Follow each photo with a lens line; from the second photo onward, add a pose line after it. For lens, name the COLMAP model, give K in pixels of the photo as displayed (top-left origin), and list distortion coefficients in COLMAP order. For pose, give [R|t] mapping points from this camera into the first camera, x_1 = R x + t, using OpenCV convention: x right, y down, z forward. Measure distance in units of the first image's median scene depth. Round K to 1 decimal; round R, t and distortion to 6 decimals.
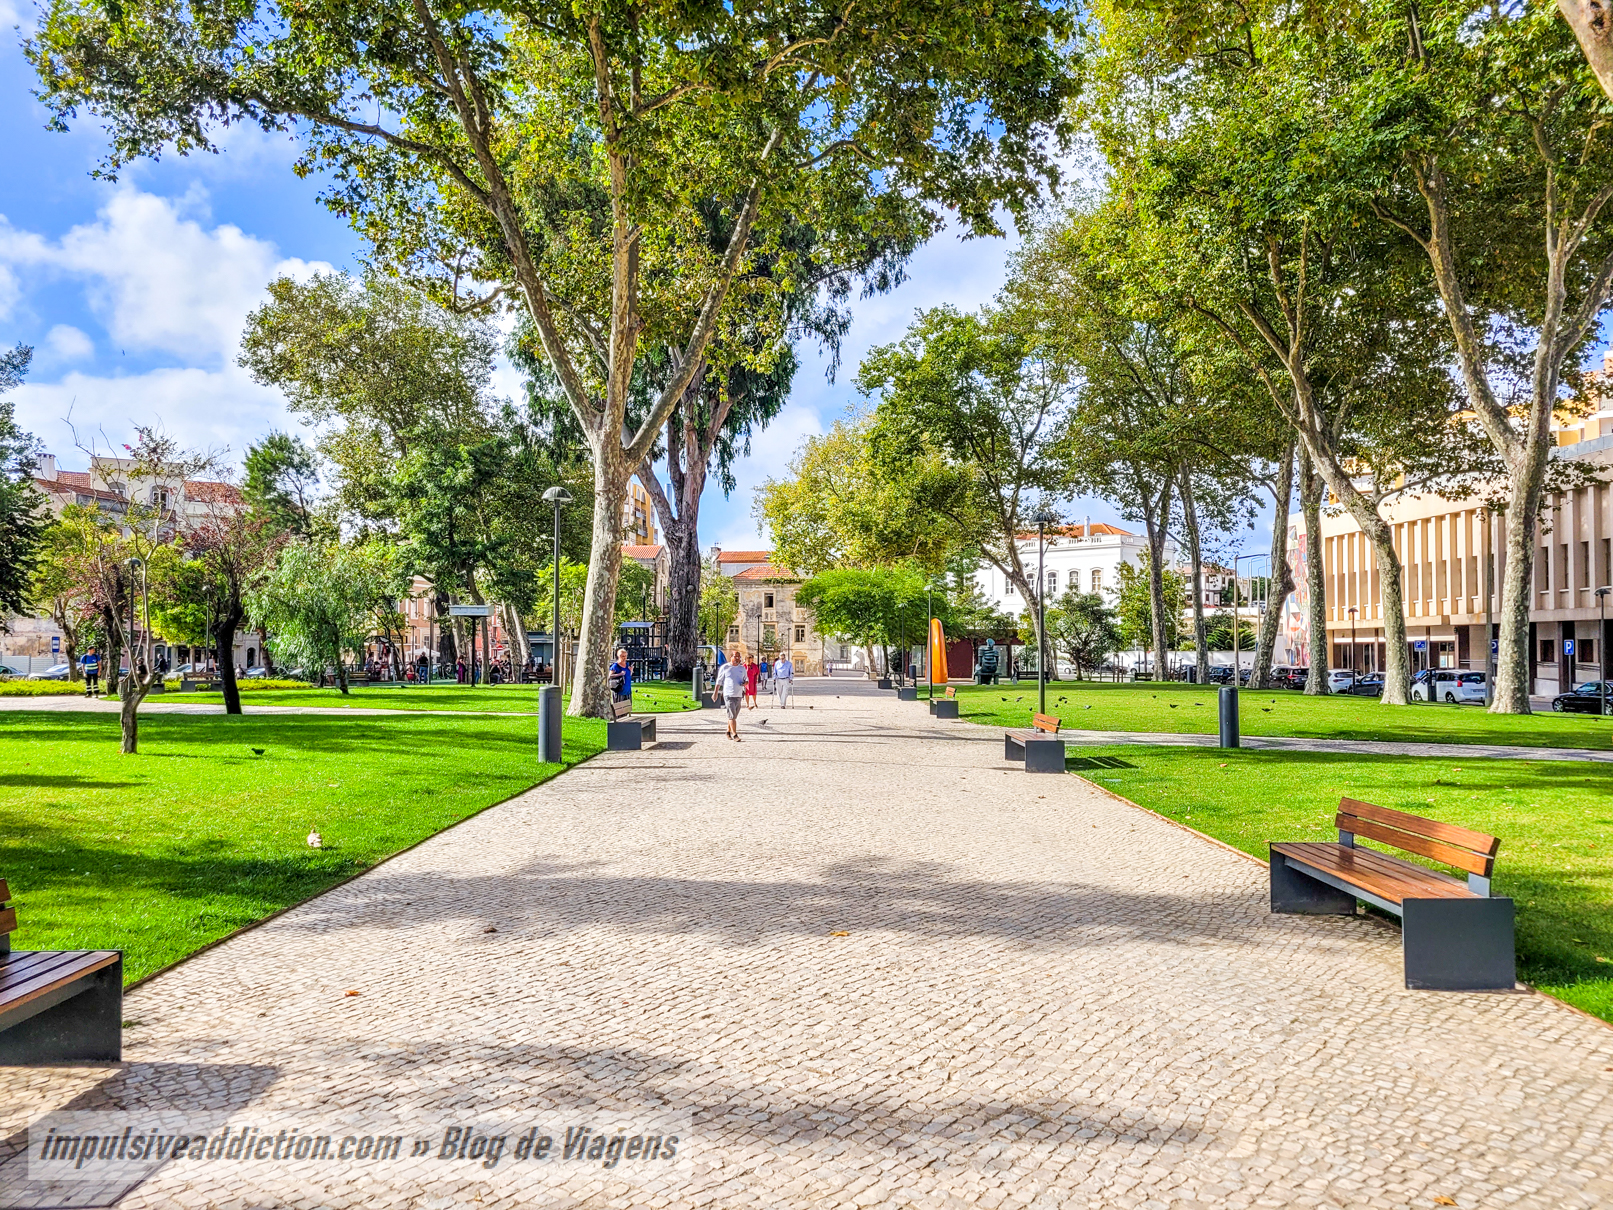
lens RADIAL K [[1221.8, 0, 806.5], [0, 1221.8, 608.3], [0, 0, 1]] dist [0.009117, 0.001696]
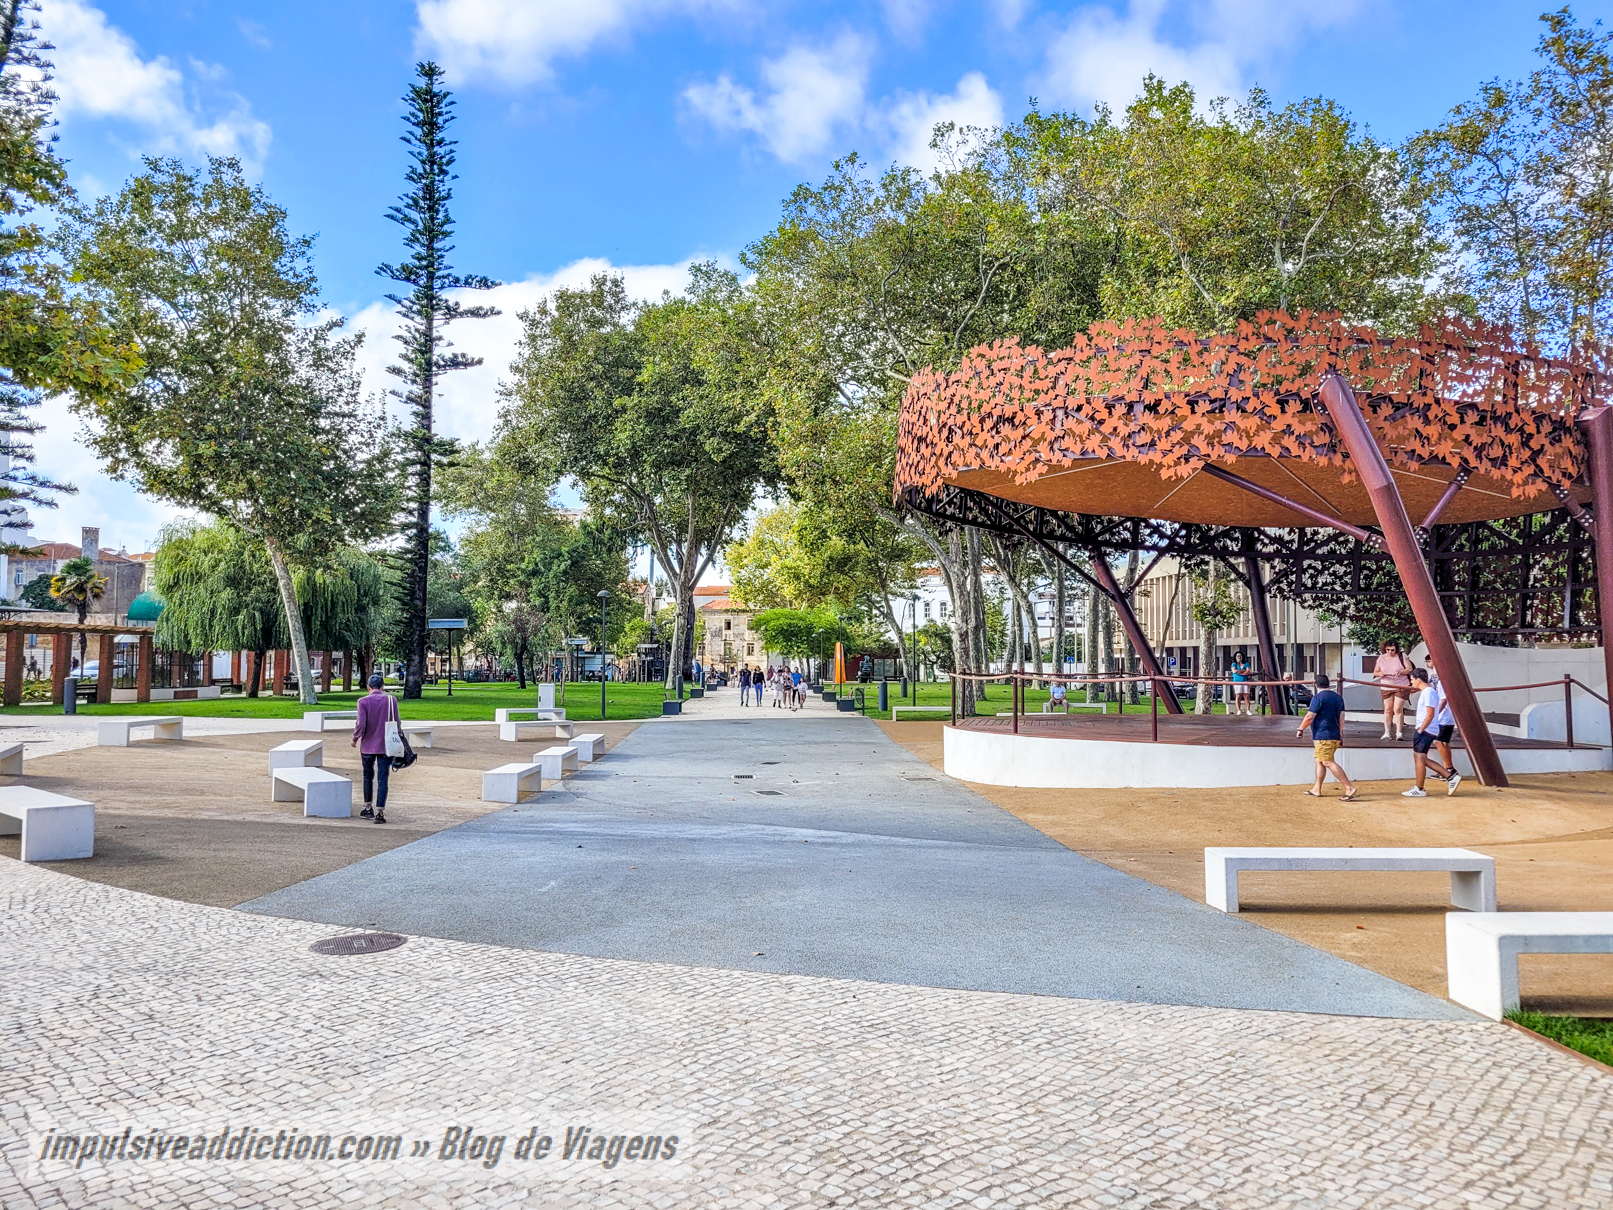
lens RADIAL K [[1221.8, 0, 805.7], [0, 1221.8, 604.1], [0, 0, 1]] dist [0.009117, 0.001696]
pose [[0.999062, 0.005193, 0.042994, -0.003590], [-0.004782, 0.999942, -0.009659, -0.022902], [-0.043042, 0.009444, 0.999029, -0.507665]]
